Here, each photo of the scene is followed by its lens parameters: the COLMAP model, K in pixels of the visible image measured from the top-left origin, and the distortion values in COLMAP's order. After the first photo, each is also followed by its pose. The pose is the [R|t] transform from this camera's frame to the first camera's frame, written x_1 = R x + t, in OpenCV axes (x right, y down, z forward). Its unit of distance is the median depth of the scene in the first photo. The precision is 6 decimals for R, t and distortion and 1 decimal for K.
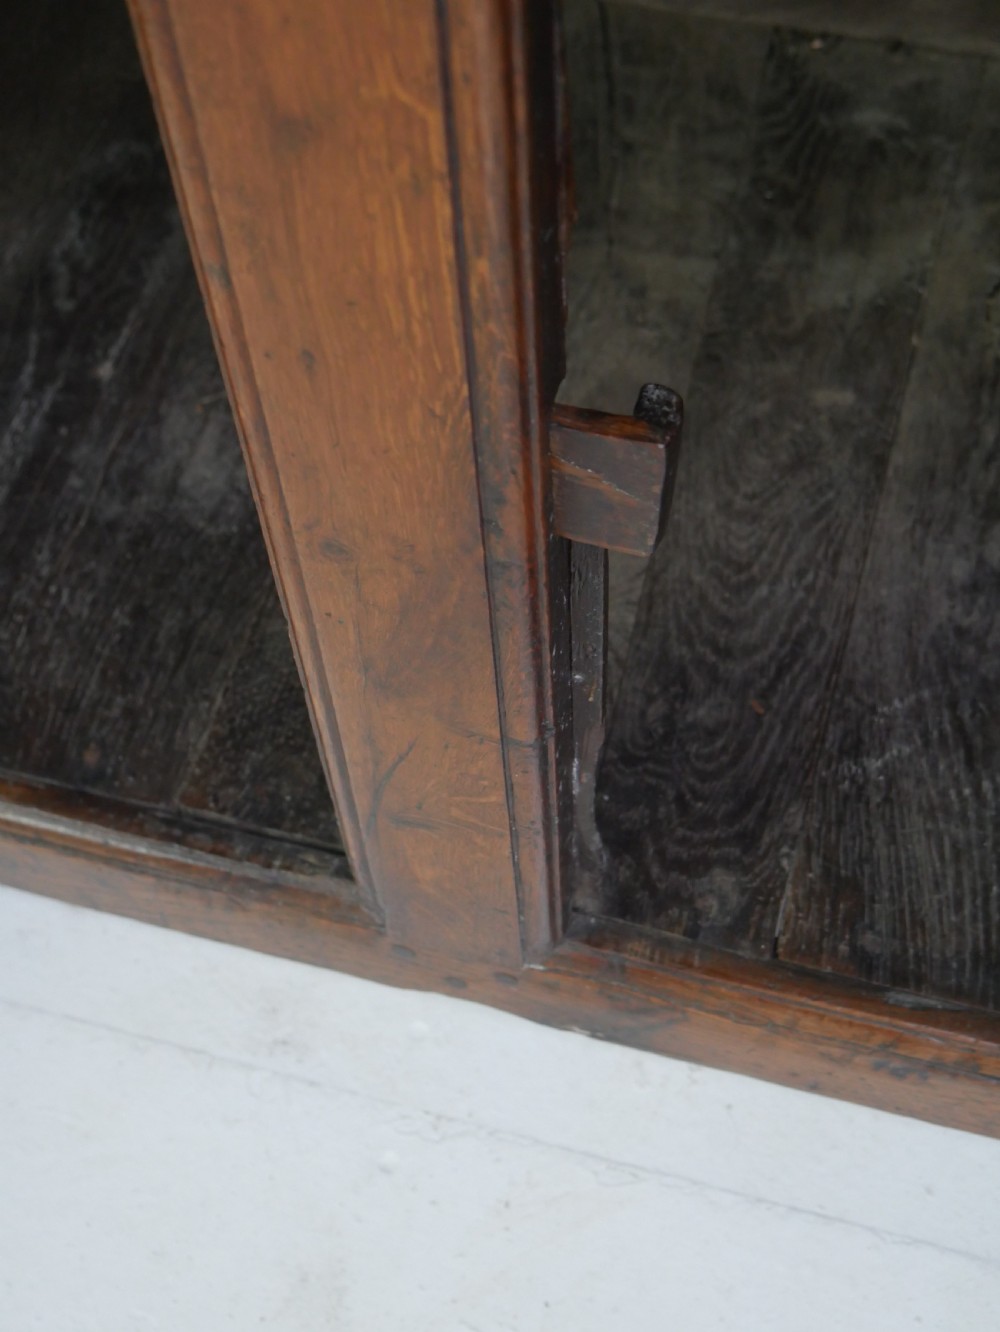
lens RADIAL K [[1743.6, 0, 500.0], [0, 1743.6, 666.0], [0, 0, 1]] dist [0.022728, -0.055082]
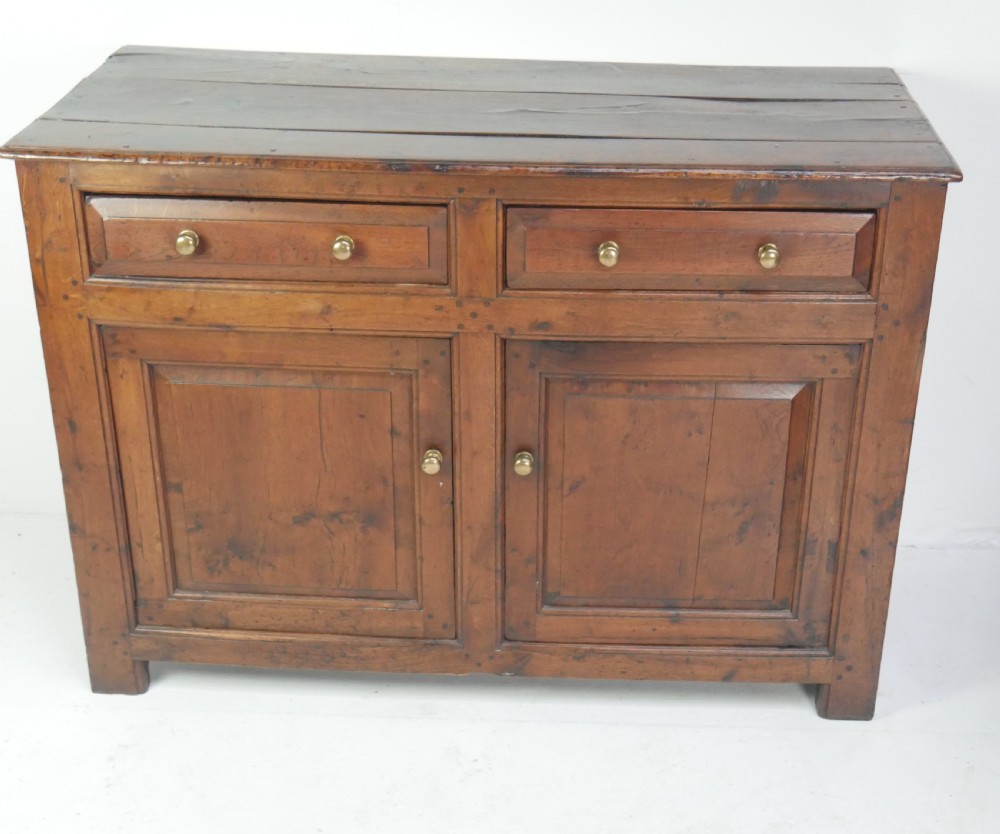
lens RADIAL K [[1498.2, 0, 543.9], [0, 1498.2, 416.9], [0, 0, 1]] dist [0.015571, -0.030505]
pose [[0.967793, -0.053145, 0.246072, -0.706254], [0.167883, 0.864624, -0.473541, 1.350435], [-0.187593, 0.499601, 0.845699, -2.342667]]
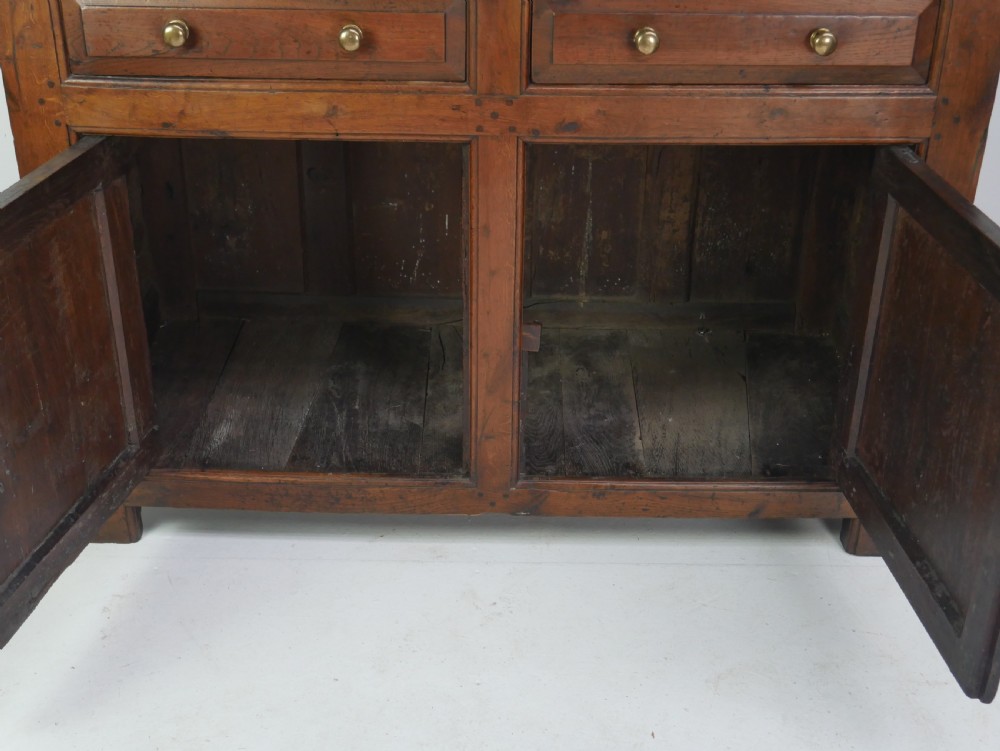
lens RADIAL K [[1309.0, 0, 500.0], [0, 1309.0, 375.5], [0, 0, 1]] dist [0.022728, -0.055082]
pose [[0.960450, -0.076851, 0.267637, -0.759544], [0.191704, 0.879598, -0.435382, 1.180071], [-0.201953, 0.469470, 0.859542, -1.687655]]
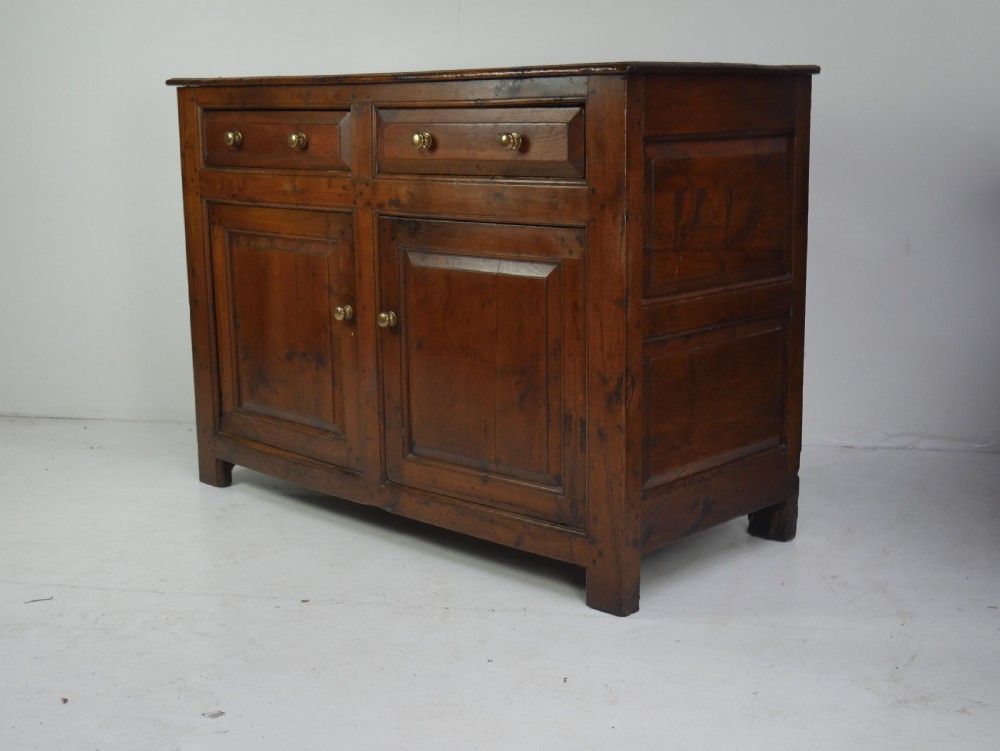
lens RADIAL K [[1376.3, 0, 500.0], [0, 1376.3, 375.5], [0, 0, 1]] dist [0.089347, -0.008272]
pose [[0.879595, 0.127133, -0.458420, 2.115349], [-0.409511, 0.692751, -0.593630, 2.169529], [0.242101, 0.709882, 0.661403, -1.901959]]
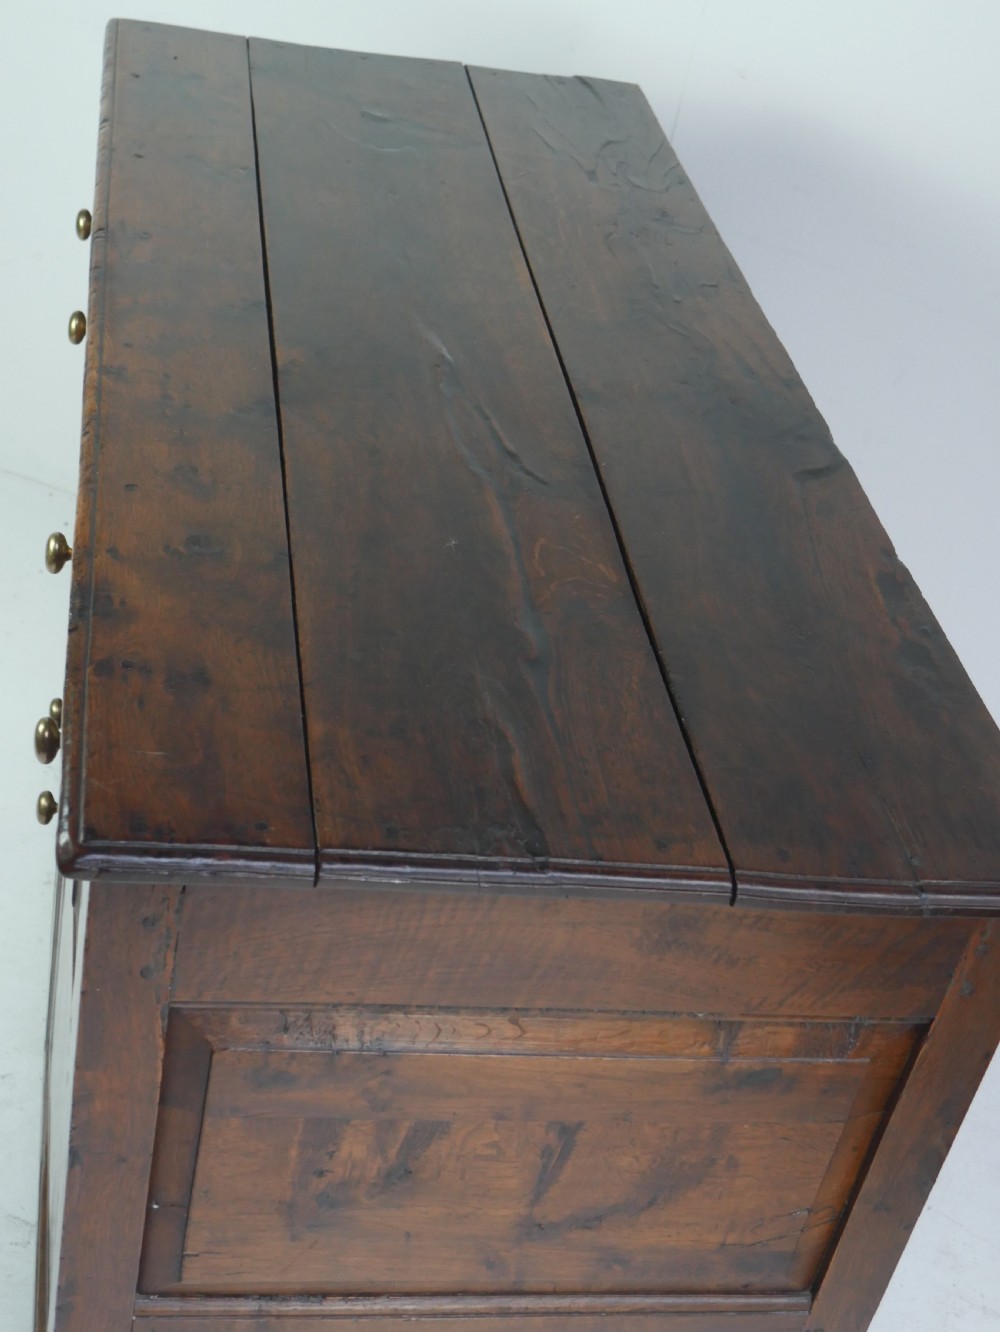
lens RADIAL K [[1886.4, 0, 499.6], [0, 1886.4, 642.3], [0, 0, 1]] dist [0.009704, 0.021052]
pose [[0.397726, 0.617492, -0.678615, 1.786013], [-0.856175, 0.515658, -0.032578, -0.618687], [0.329816, 0.593970, 0.733772, -1.241260]]
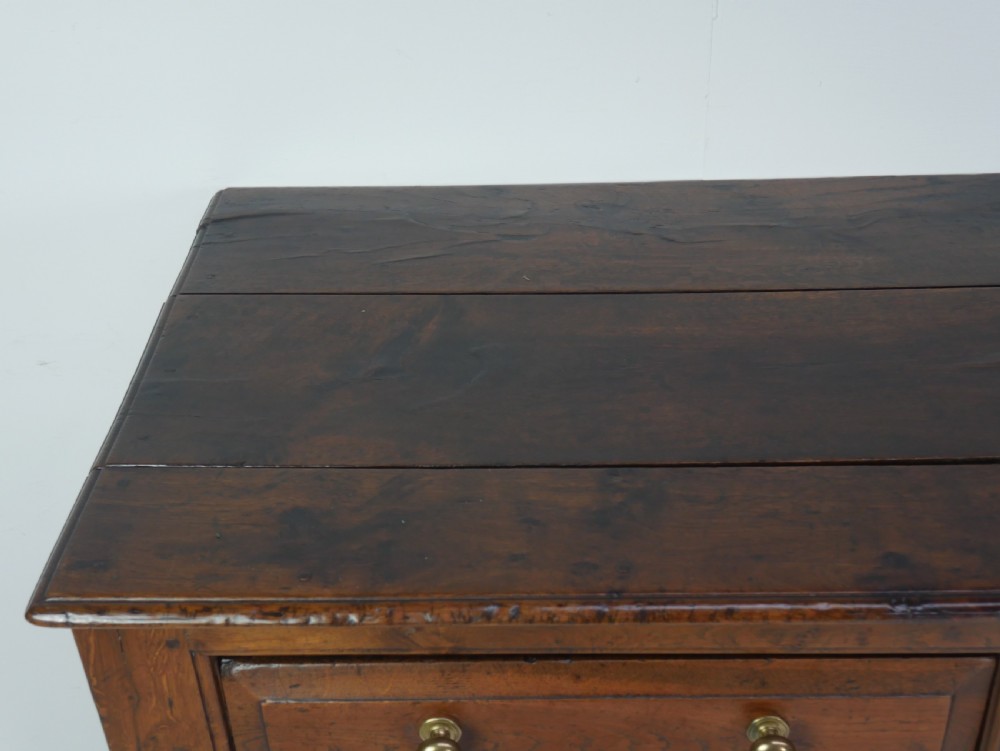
lens RADIAL K [[1309.0, 0, 500.0], [0, 1309.0, 375.5], [0, 0, 1]] dist [0.022728, -0.055082]
pose [[0.969802, -0.134913, 0.203179, -0.792139], [0.203144, 0.907840, -0.366823, -0.364979], [-0.134965, 0.397020, 0.907832, -1.109639]]
